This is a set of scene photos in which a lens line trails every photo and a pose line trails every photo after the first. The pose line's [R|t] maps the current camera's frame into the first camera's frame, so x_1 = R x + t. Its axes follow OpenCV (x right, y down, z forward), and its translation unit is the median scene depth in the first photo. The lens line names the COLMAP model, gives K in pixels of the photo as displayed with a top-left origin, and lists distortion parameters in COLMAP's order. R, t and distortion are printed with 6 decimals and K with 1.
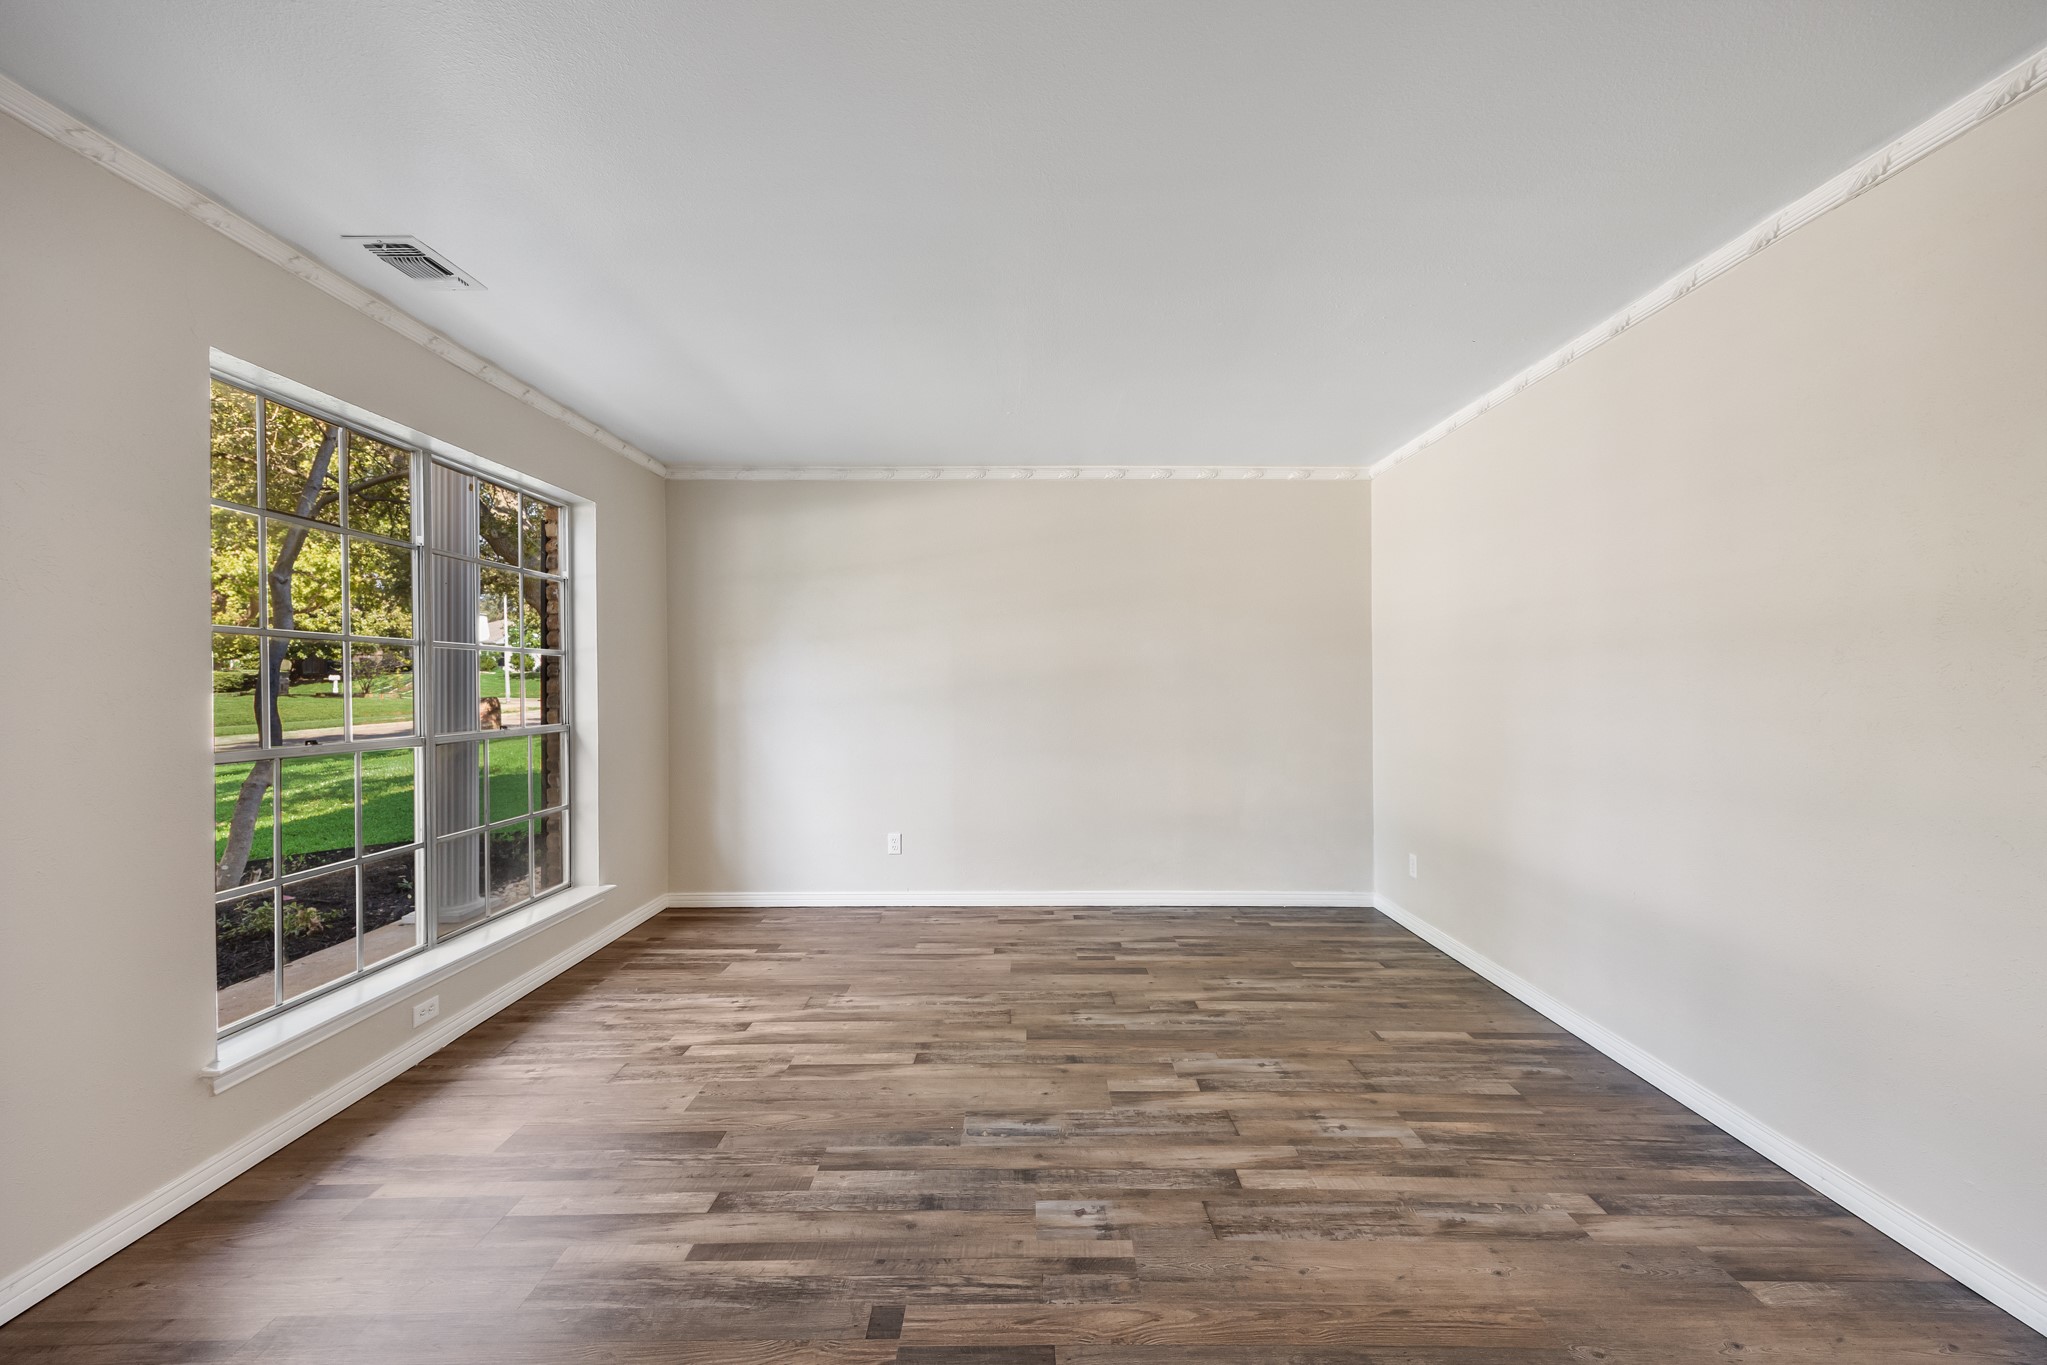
lens RADIAL K [[783.8, 0, 1023.5], [0, 783.8, 682.5], [0, 0, 1]] dist [0.001526, 0.000188]
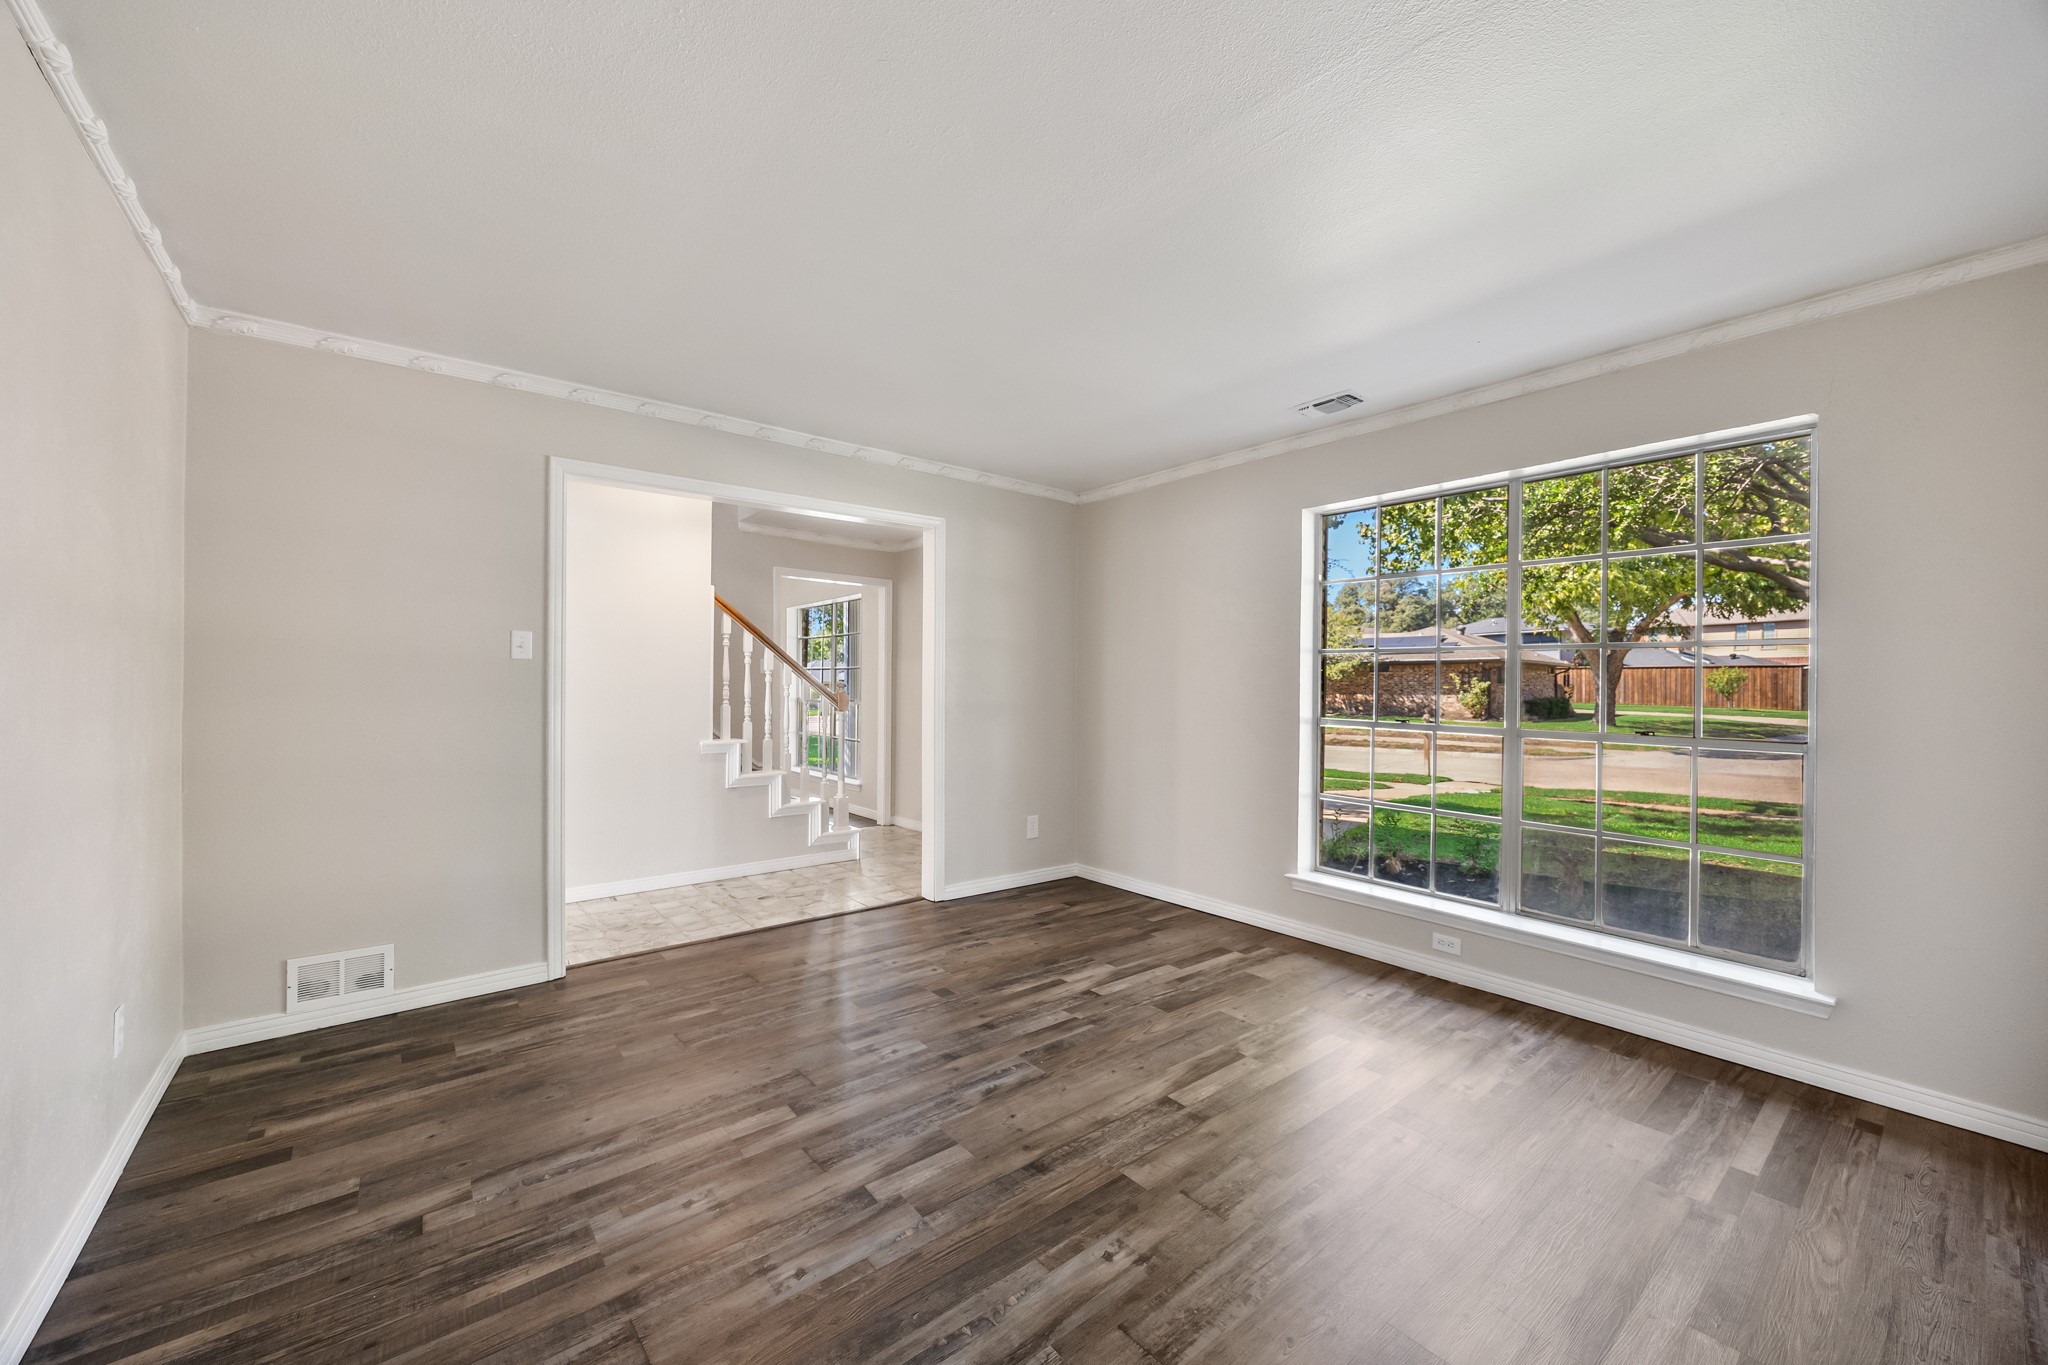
lens RADIAL K [[784.2, 0, 1024.0], [0, 784.2, 682.5], [0, 0, 1]] dist [0.001526, 0.000188]
pose [[-0.769401, -0.001259, -0.638765, 0.649286], [-0.004563, 0.999983, 0.003524, 0.006106], [0.638750, 0.005626, -0.769394, 1.821968]]
